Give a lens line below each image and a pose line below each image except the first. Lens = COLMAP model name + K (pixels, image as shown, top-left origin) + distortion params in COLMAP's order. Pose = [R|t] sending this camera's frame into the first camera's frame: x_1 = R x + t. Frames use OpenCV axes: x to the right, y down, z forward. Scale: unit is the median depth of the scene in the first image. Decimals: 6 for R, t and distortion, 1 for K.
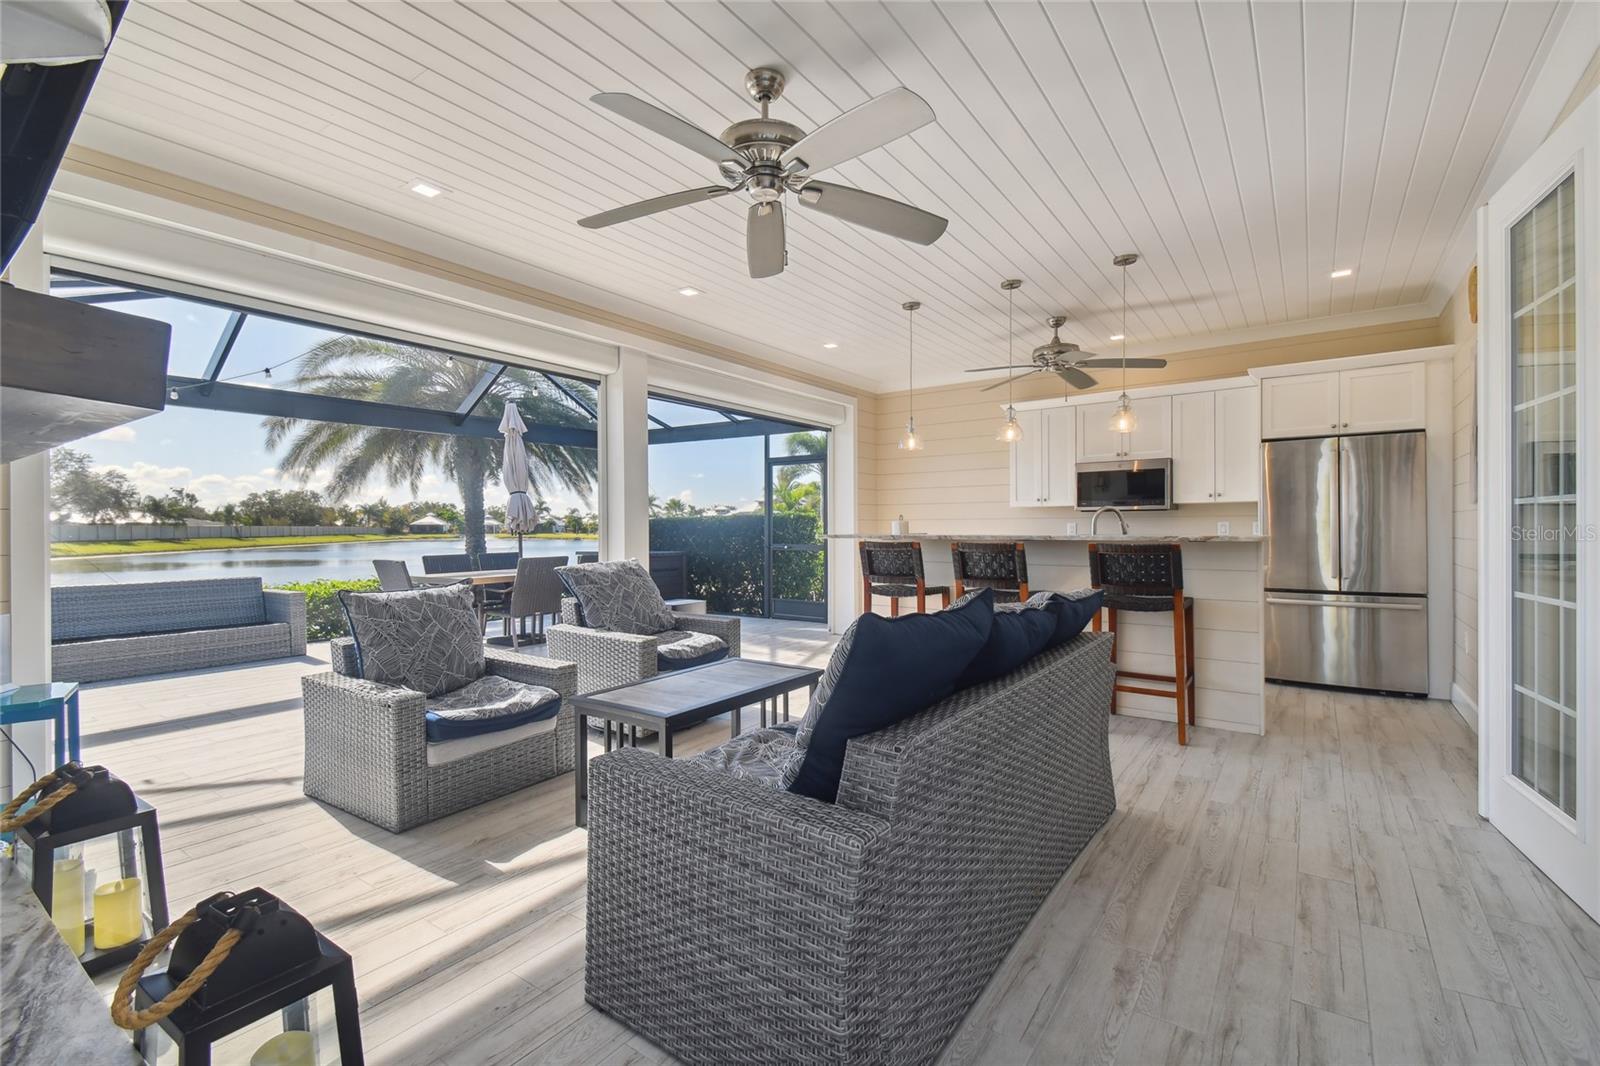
lens RADIAL K [[714.1, 0, 789.6], [0, 714.1, 520.0], [0, 0, 1]] dist [0.016384, -0.000398]
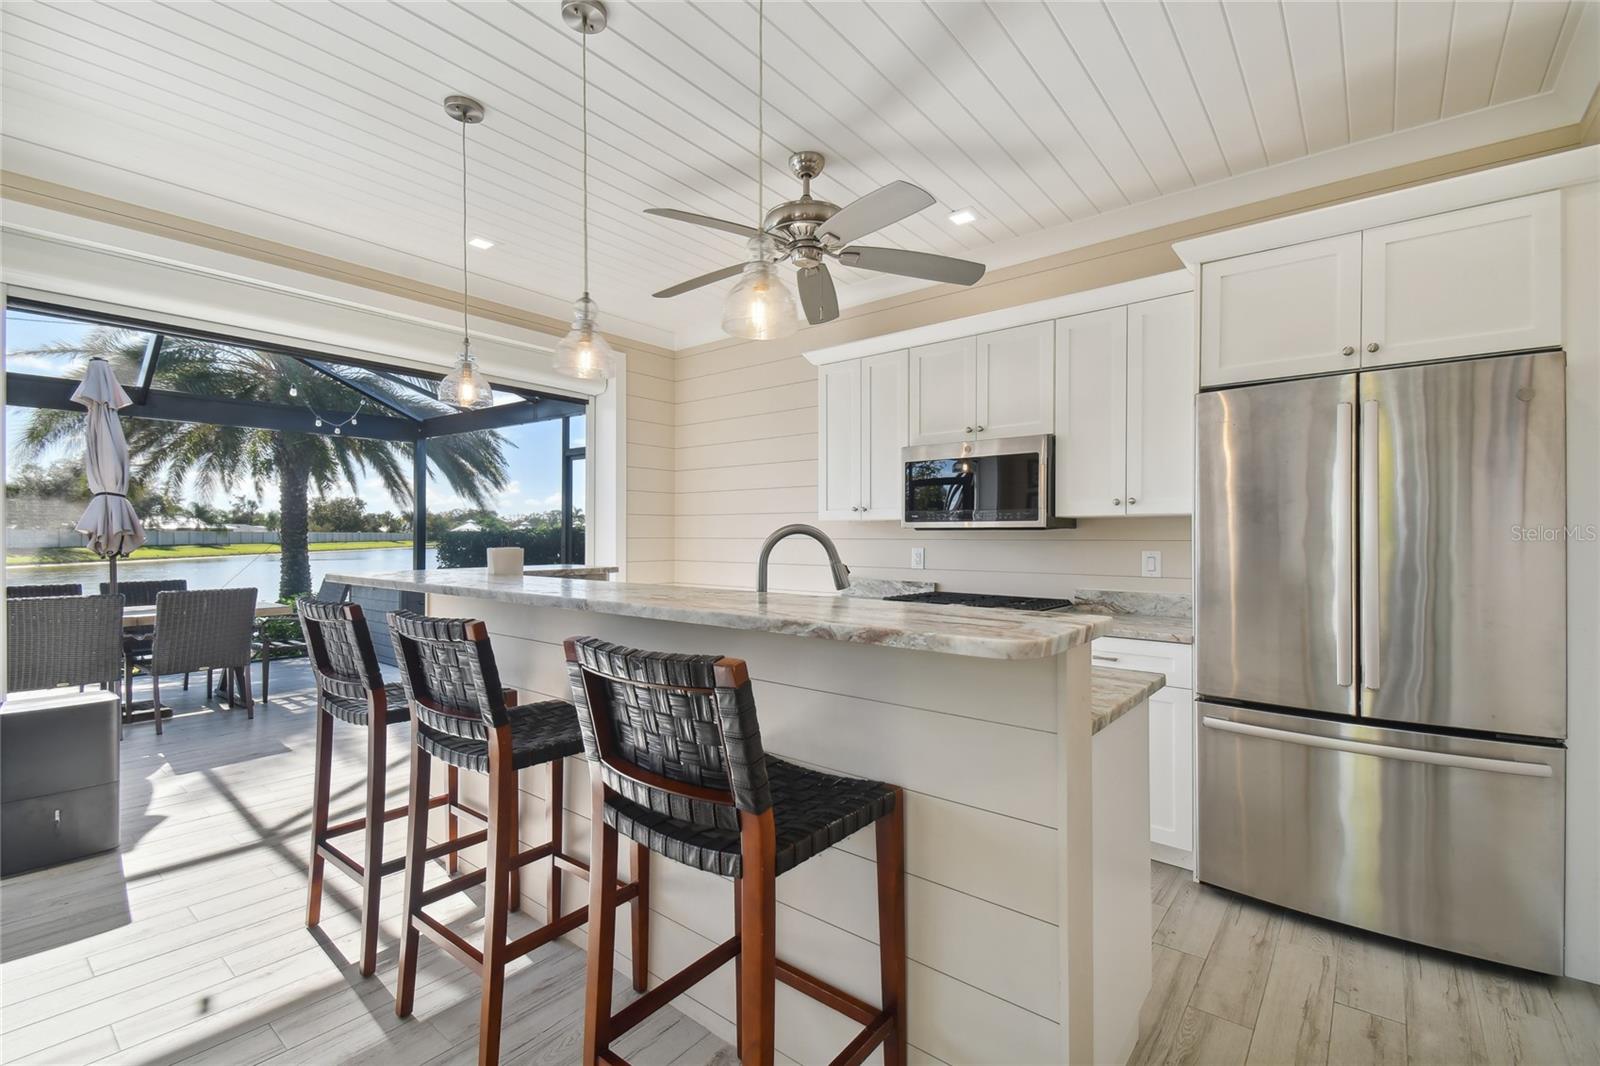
lens RADIAL K [[701.2, 0, 800.0], [0, 701.2, 533.0], [0, 0, 1]] dist [0.040108, -0.019570]
pose [[0.998931, 0.007229, -0.045657, 0.372433], [-0.006989, 0.999961, 0.005404, -0.012773], [0.045694, -0.005079, 0.998943, 0.461467]]
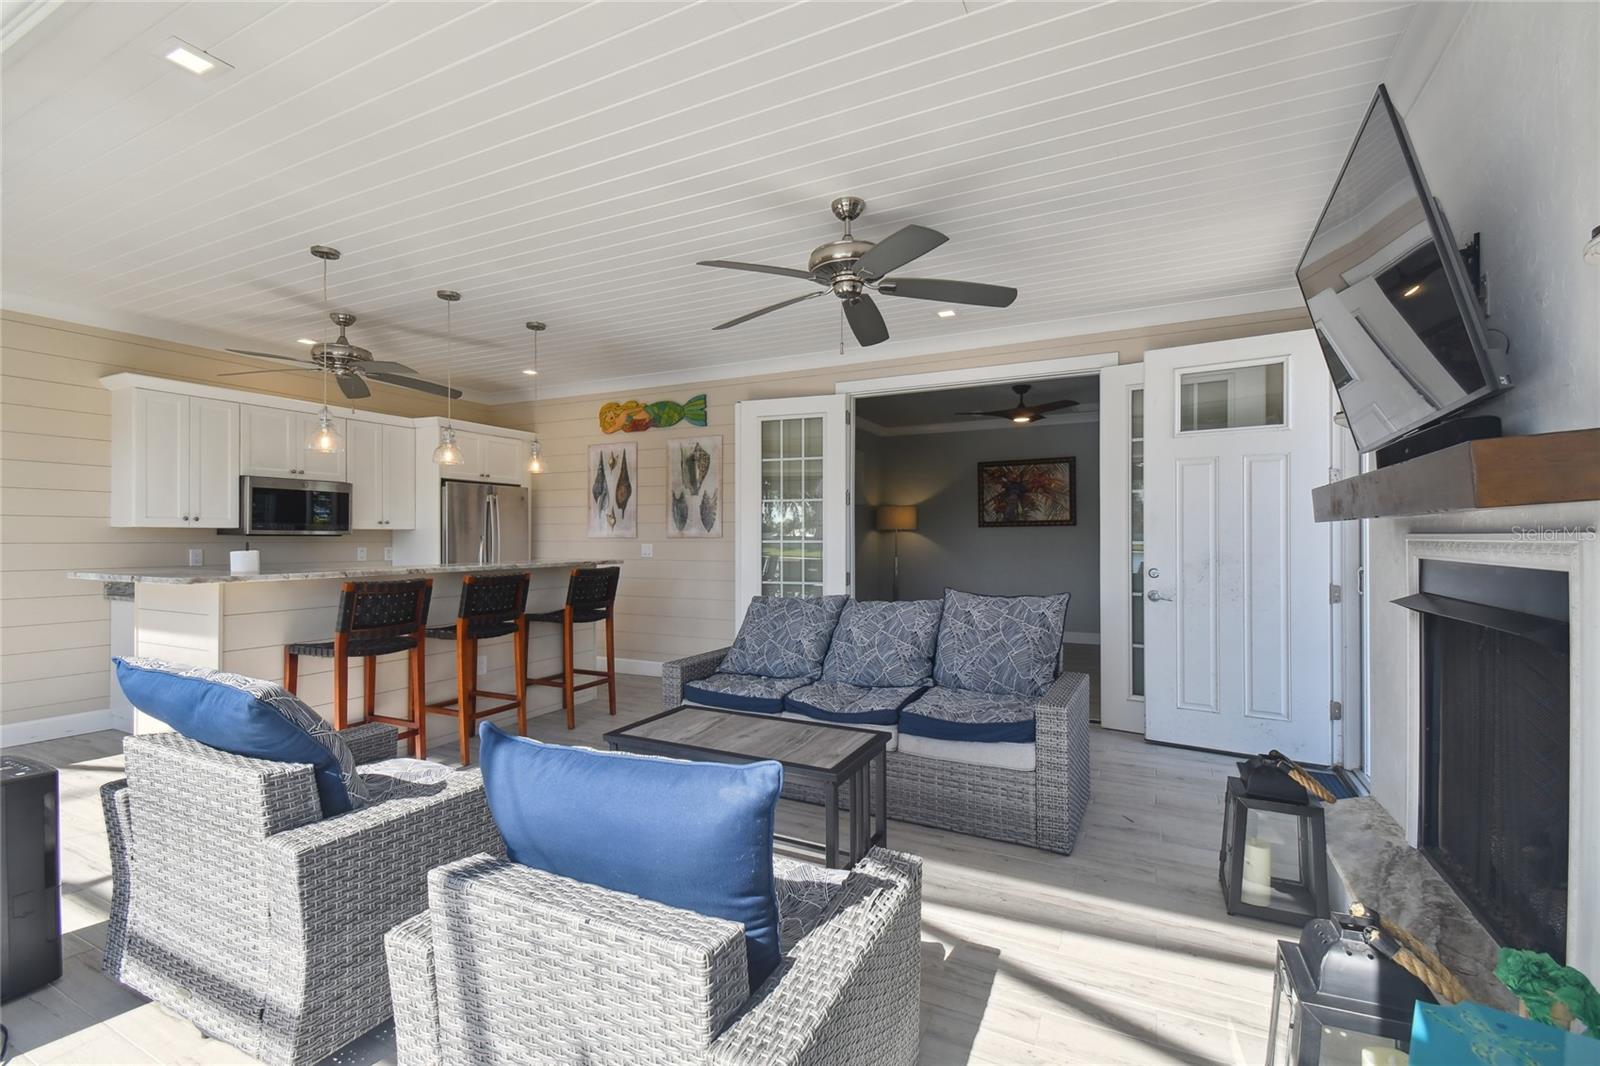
lens RADIAL K [[701.2, 0, 800.0], [0, 701.2, 533.0], [0, 0, 1]] dist [0.040108, -0.019570]
pose [[-0.168581, 0.014469, 0.985582, -0.542423], [-0.012231, 0.999785, -0.016770, -0.010333], [-0.985612, -0.014882, -0.168368, 0.579771]]
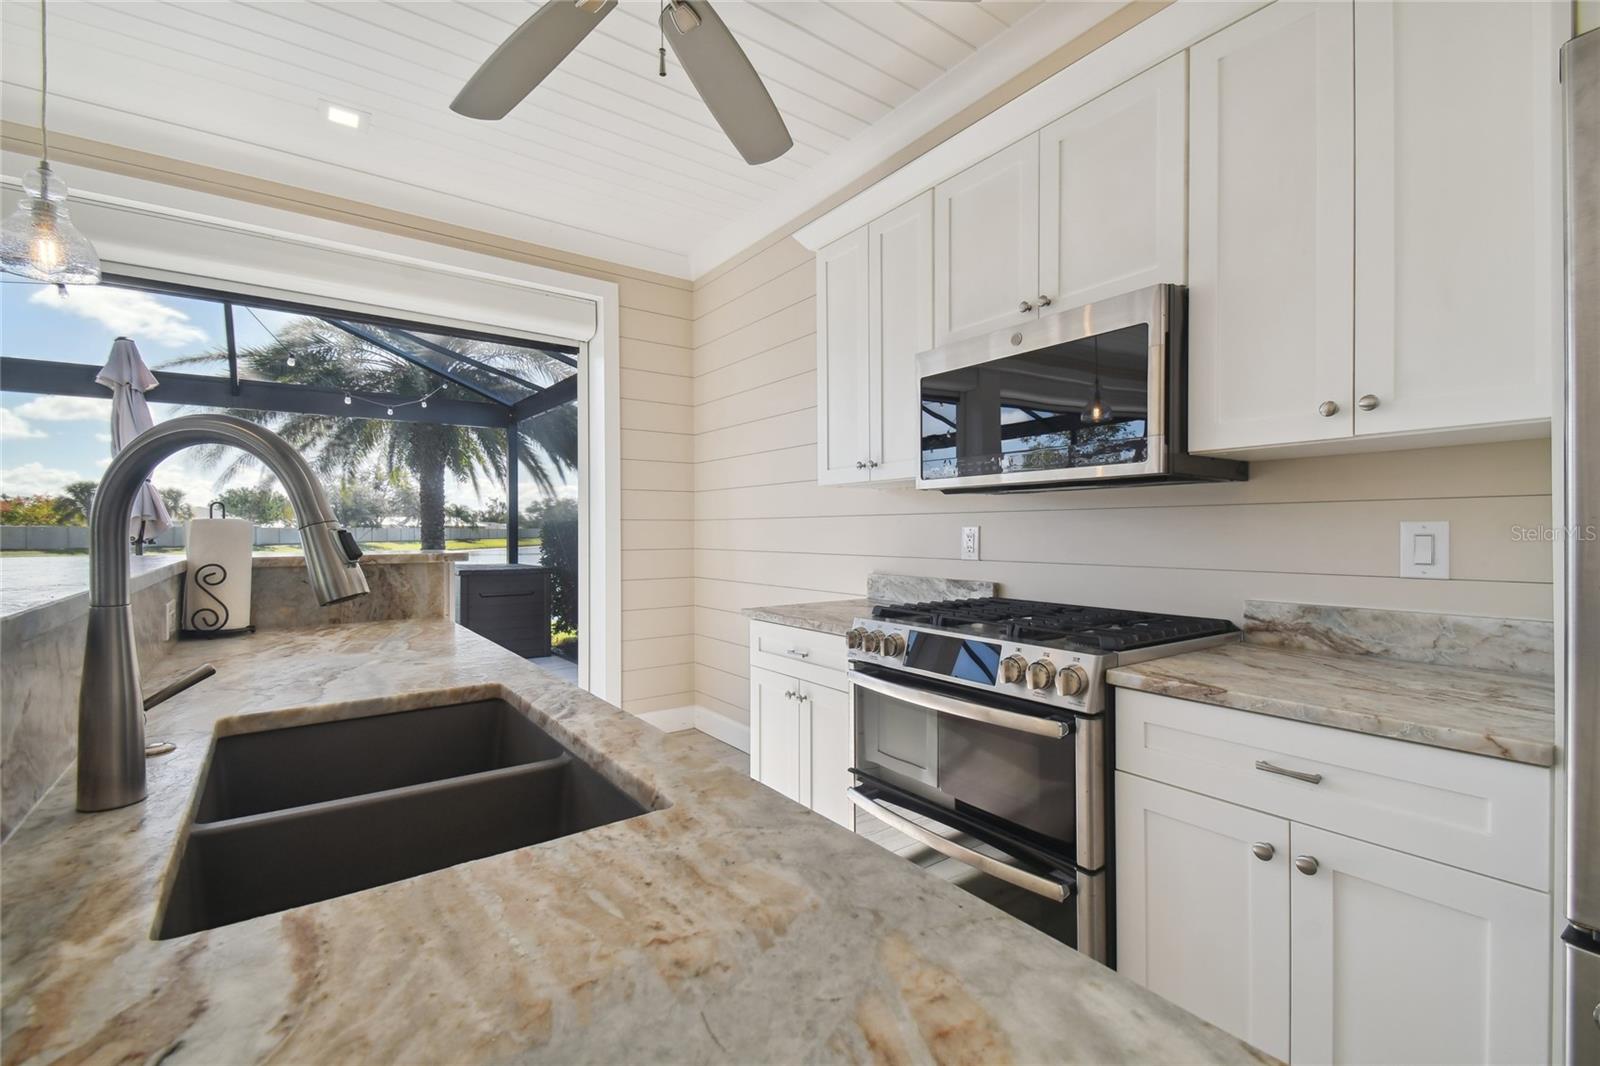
lens RADIAL K [[701.2, 0, 800.0], [0, 701.2, 533.0], [0, 0, 1]] dist [0.040108, -0.019570]
pose [[0.952776, 0.003091, -0.303657, 0.488308], [0.001147, 0.999904, 0.013779, 0.002967], [0.303671, -0.013477, 0.952682, 0.718696]]
